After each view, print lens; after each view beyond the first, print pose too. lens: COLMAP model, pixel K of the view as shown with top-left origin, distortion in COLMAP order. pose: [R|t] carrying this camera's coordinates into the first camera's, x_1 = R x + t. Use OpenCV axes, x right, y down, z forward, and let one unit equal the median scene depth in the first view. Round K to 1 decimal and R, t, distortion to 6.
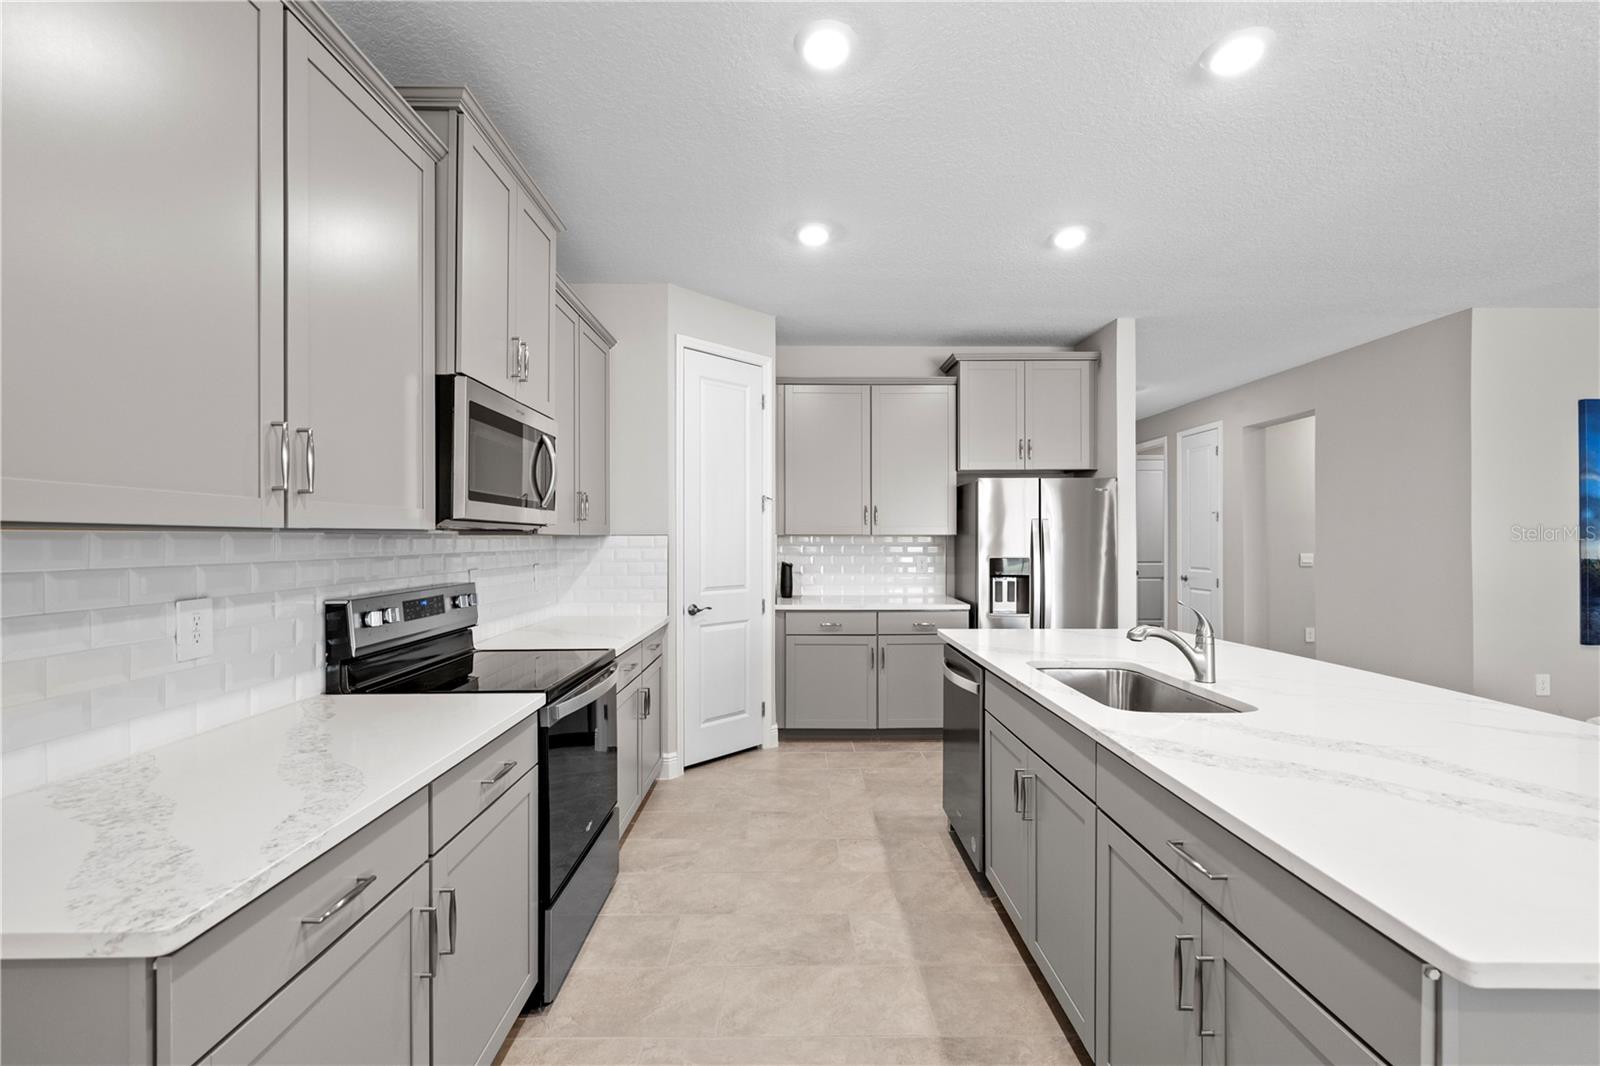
lens RADIAL K [[672.8, 0, 798.0], [0, 672.8, 538.6], [0, 0, 1]] dist [-0.004227, 0.001765]
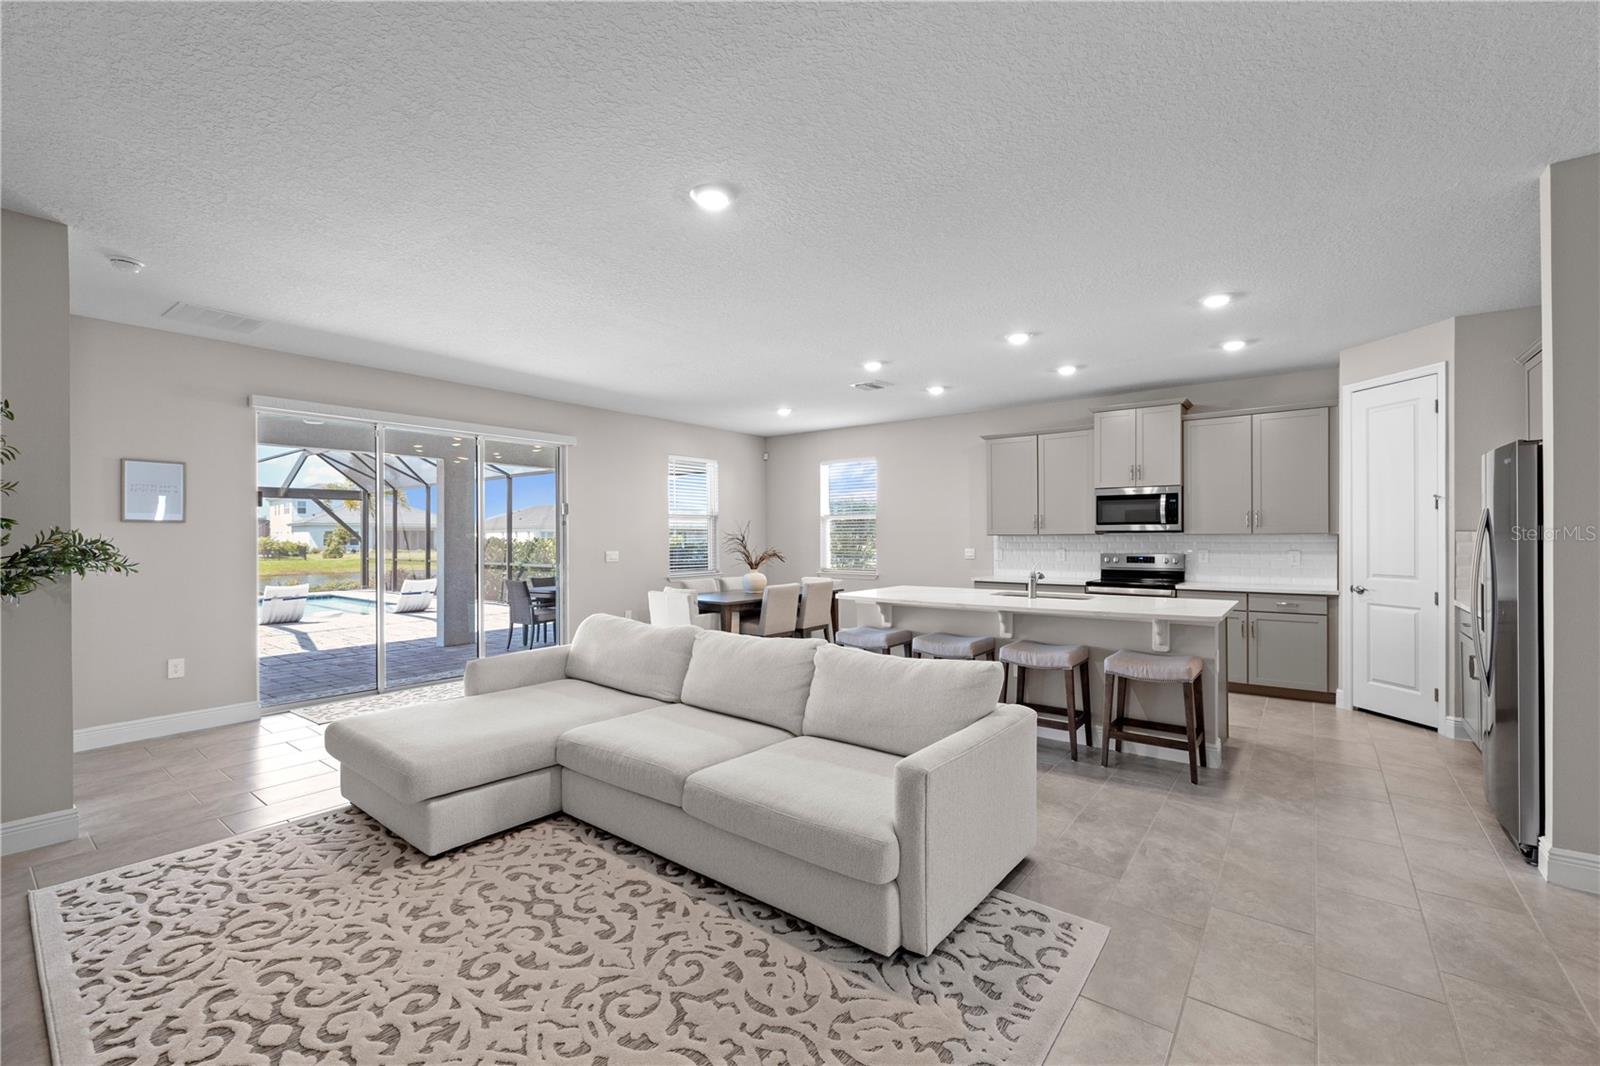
lens RADIAL K [[672.8, 0, 795.5], [0, 672.8, 533.3], [0, 0, 1]] dist [-0.004227, 0.001765]
pose [[-0.616708, -0.003064, -0.787186, 1.603300], [0.003404, 0.999973, -0.006559, 0.000877], [0.787185, -0.006725, -0.616681, 0.972694]]
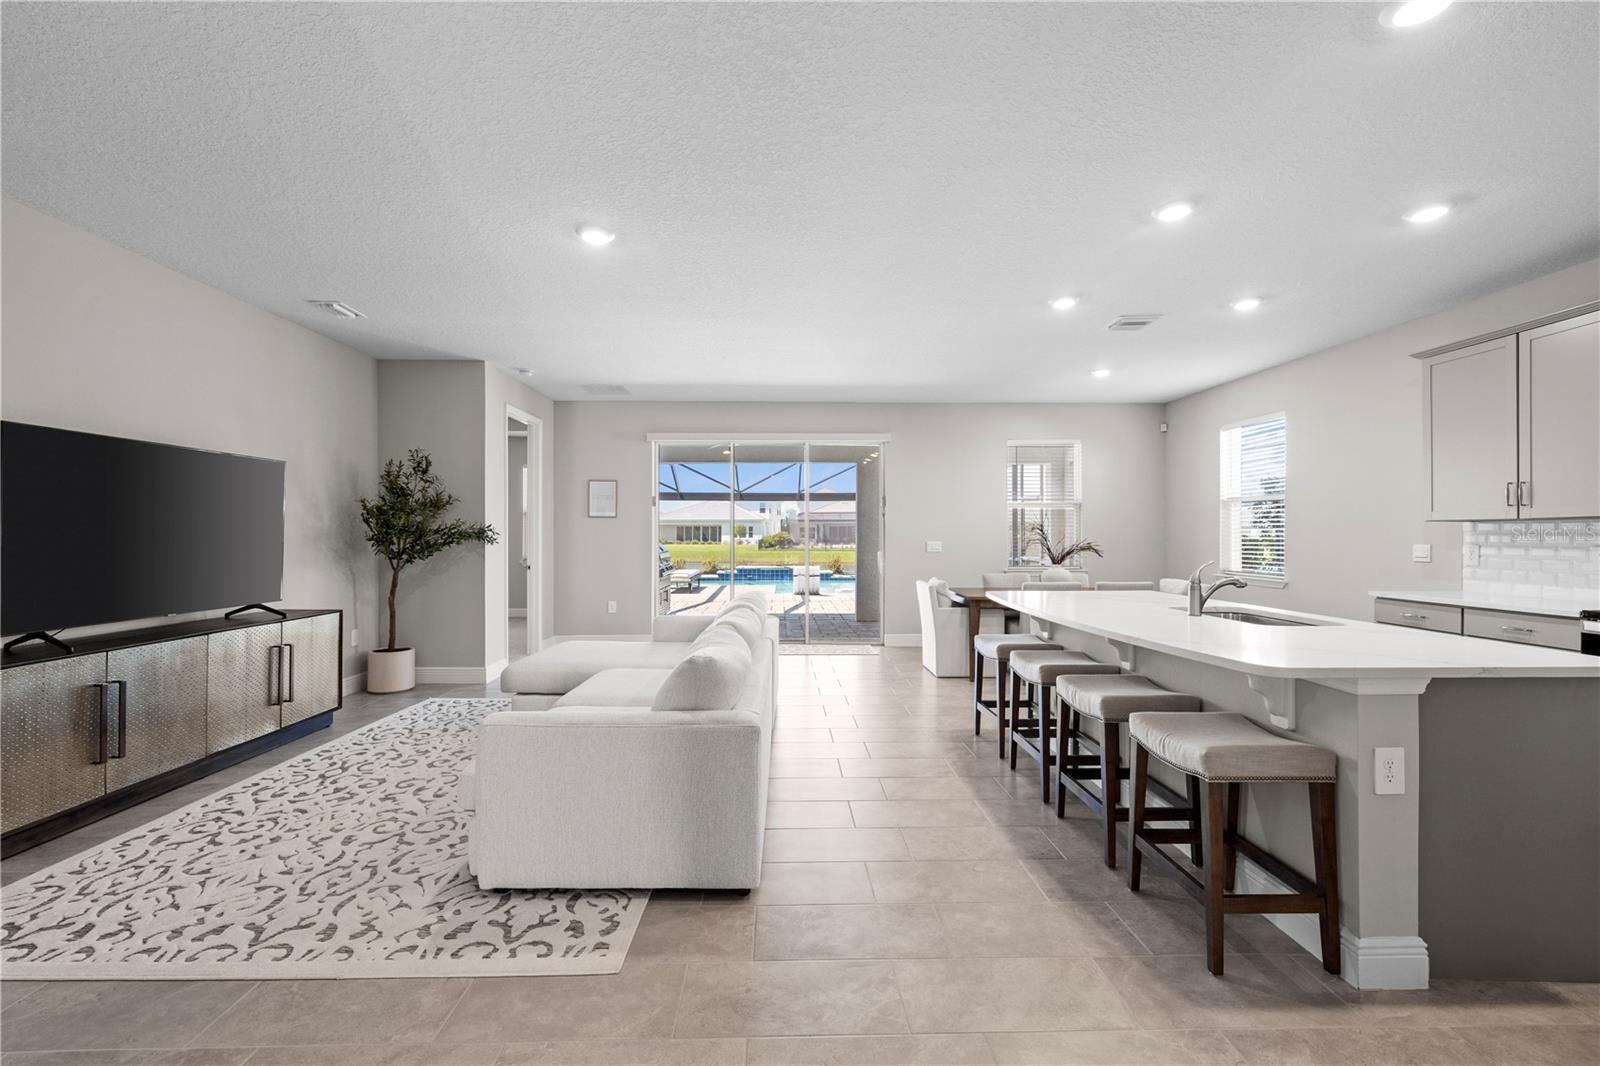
lens RADIAL K [[672.8, 0, 796.3], [0, 672.8, 535.3], [0, 0, 1]] dist [-0.004227, 0.001765]
pose [[-0.999831, -0.001022, -0.018374, 0.821906], [-0.001043, 0.999999, 0.001129, 0.019063], [0.018373, 0.001148, -0.999831, 1.336542]]
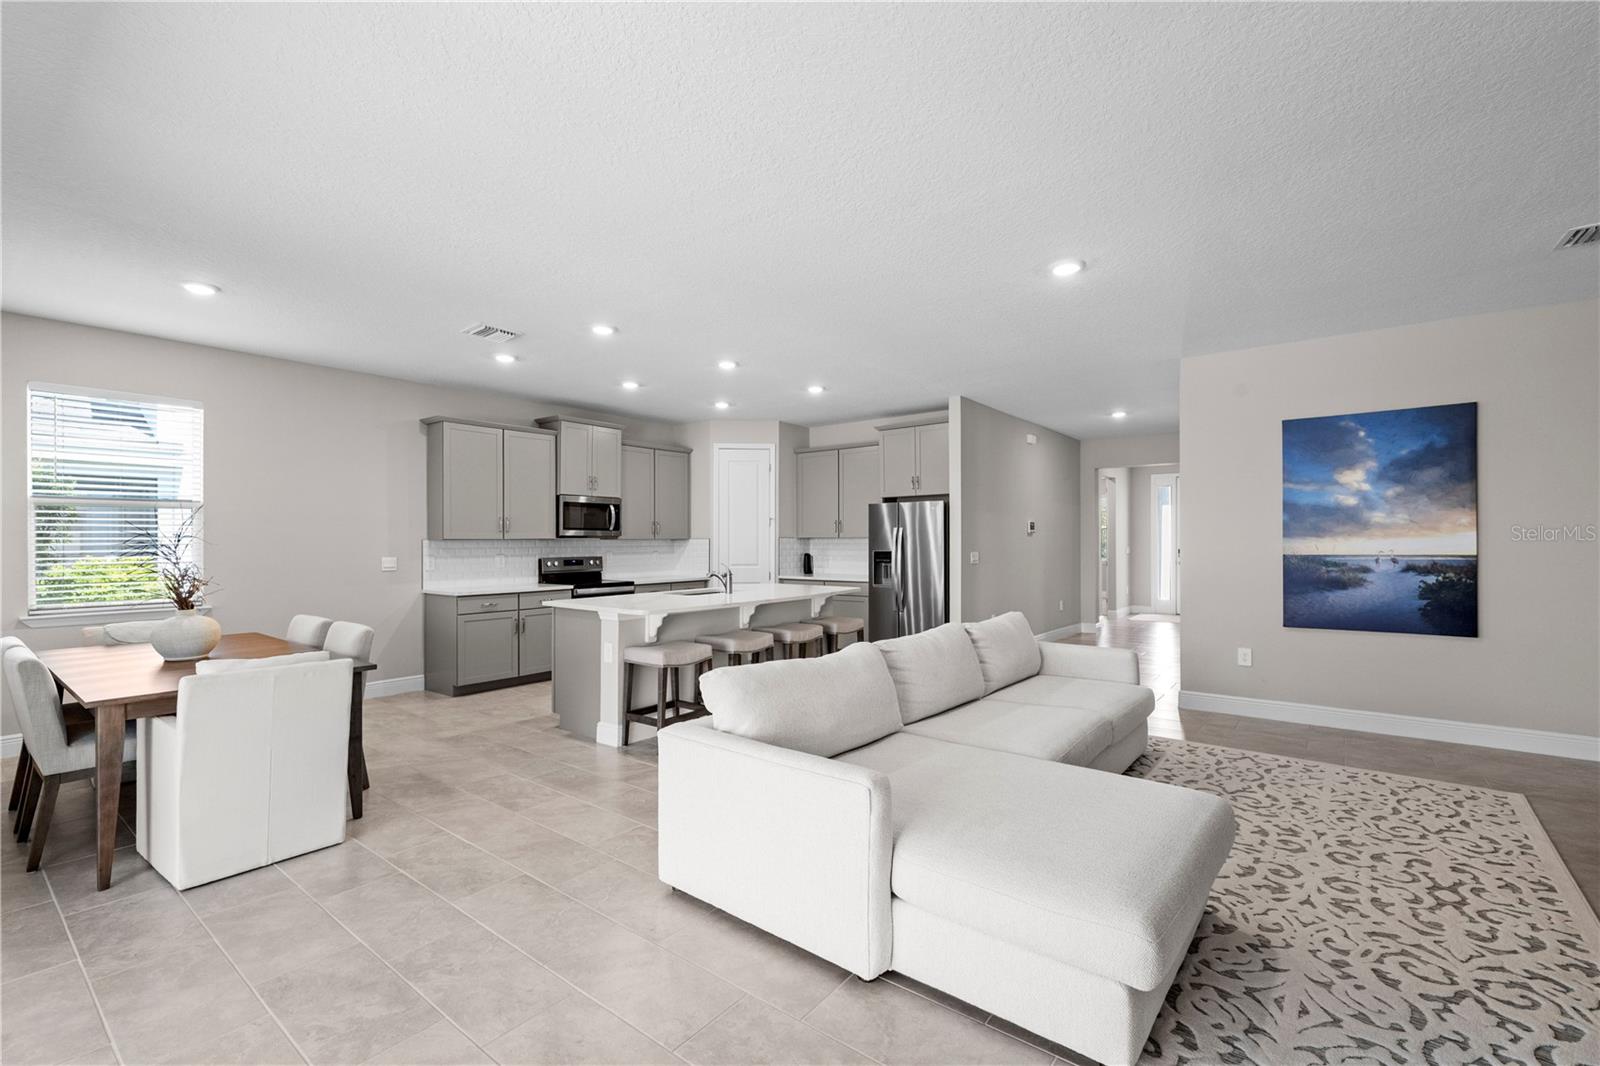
lens RADIAL K [[693.7, 0, 792.5], [0, 693.7, 536.6], [0, 0, 1]] dist [0.000802, 0.001502]
pose [[0.781793, -0.007596, -0.623492, 1.379822], [0.004618, 0.999969, -0.006392, 0.002855], [0.623521, 0.002117, 0.781804, -0.551812]]
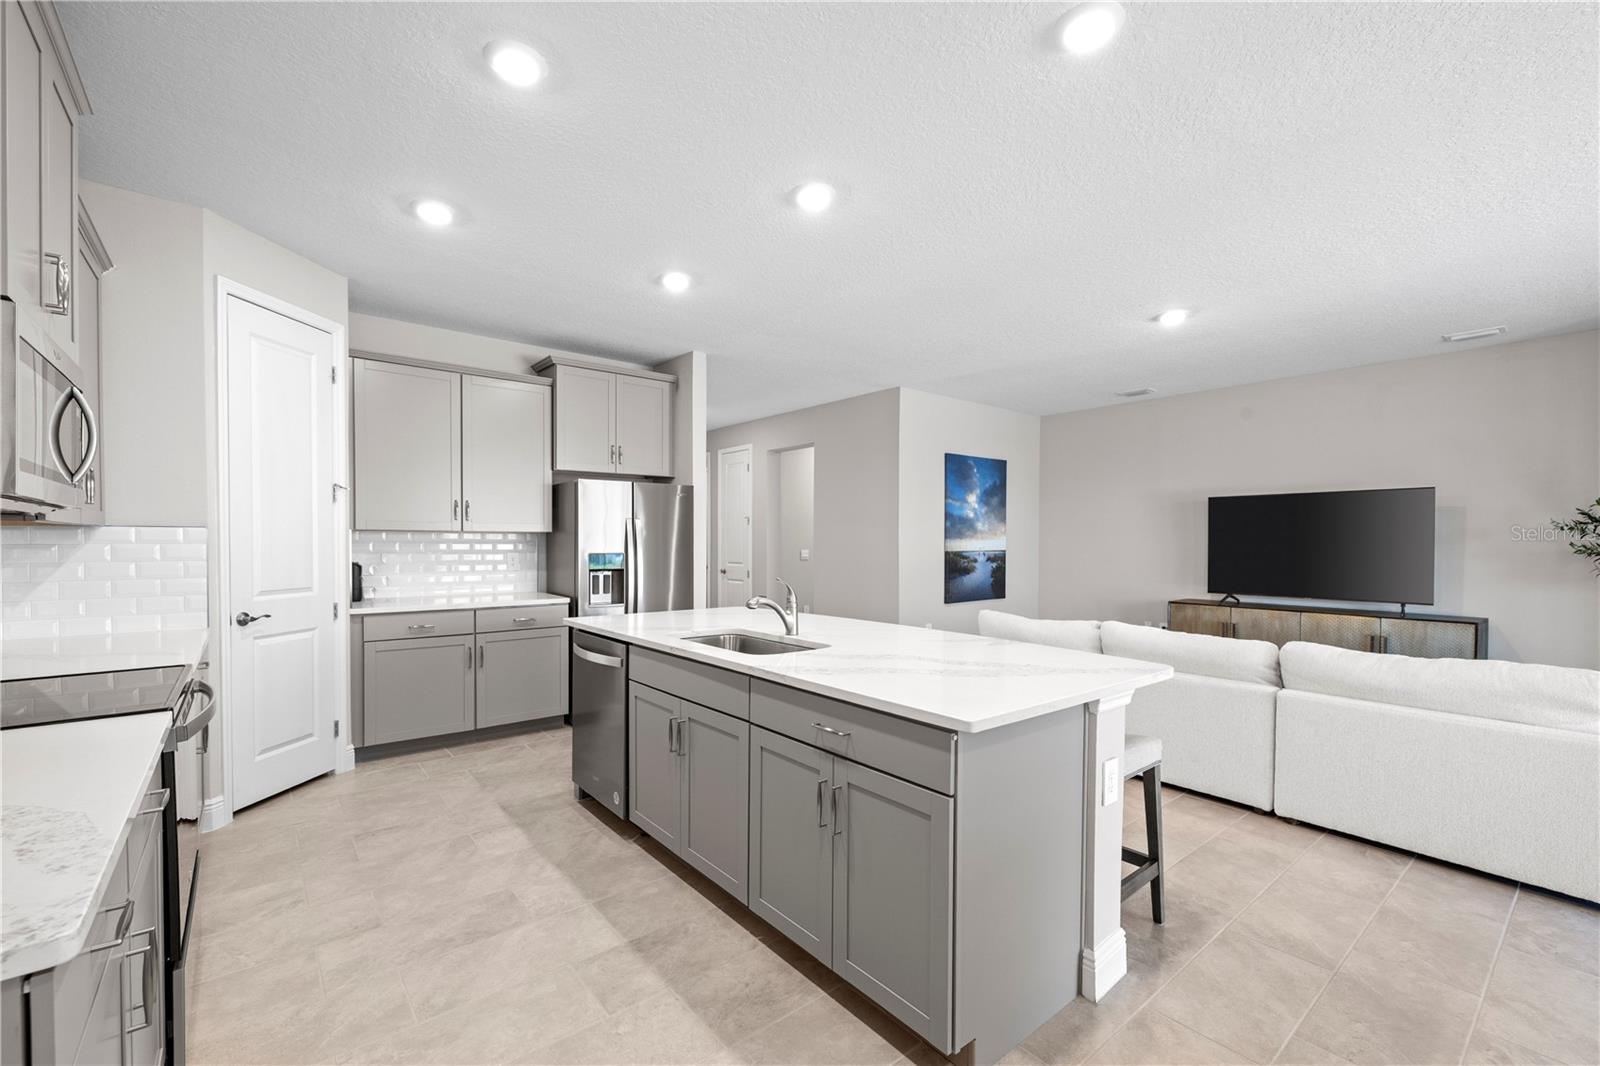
lens RADIAL K [[672.8, 0, 800.3], [0, 672.8, 554.0], [0, 0, 1]] dist [-0.004227, 0.001765]
pose [[0.781114, -0.008637, 0.624328, -0.140830], [-0.003849, 0.999819, 0.018648, 0.009365], [-0.624376, -0.016970, 0.780939, -0.060915]]
